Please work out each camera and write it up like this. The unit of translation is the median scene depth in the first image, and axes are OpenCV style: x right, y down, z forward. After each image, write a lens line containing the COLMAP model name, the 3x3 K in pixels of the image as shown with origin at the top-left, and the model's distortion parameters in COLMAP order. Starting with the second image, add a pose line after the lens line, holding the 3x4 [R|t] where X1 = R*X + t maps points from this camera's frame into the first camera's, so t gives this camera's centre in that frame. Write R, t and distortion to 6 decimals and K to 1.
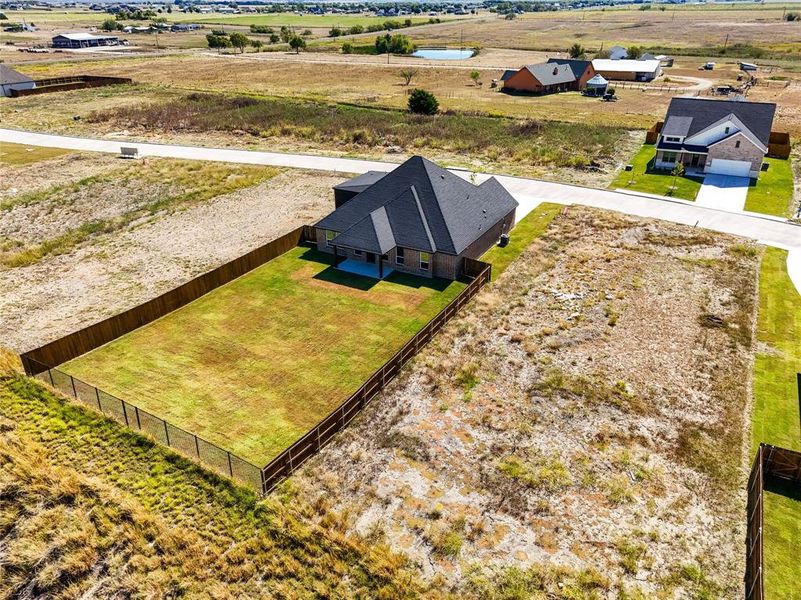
lens RADIAL K [[596.0, 0, 402.9], [0, 596.0, 299.9], [0, 0, 1]] dist [0.062484, -0.050499]
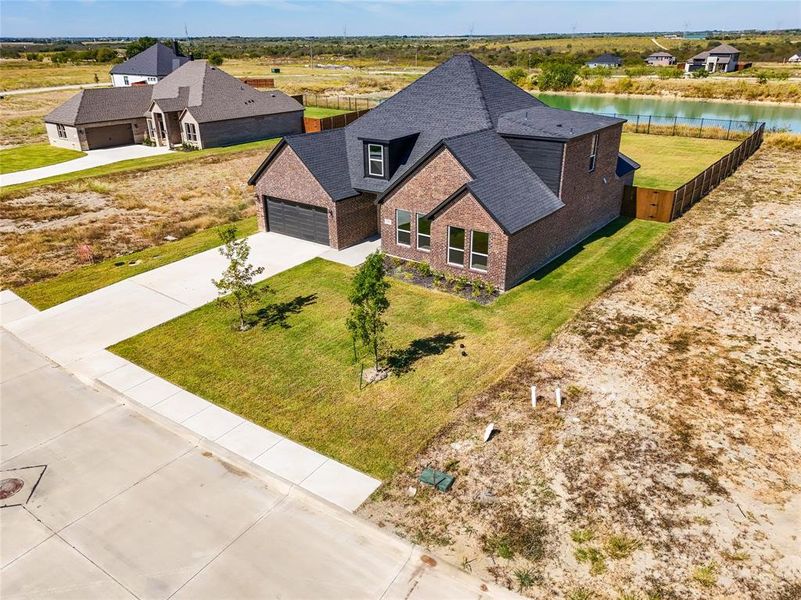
lens RADIAL K [[596.0, 0, 397.0], [0, 596.0, 294.7], [0, 0, 1]] dist [0.062484, -0.050499]
pose [[-0.989531, -0.040664, 0.138473, -0.000256], [0.079631, 0.646367, 0.758860, -0.487180], [-0.120362, 0.761942, -0.636362, 1.428021]]
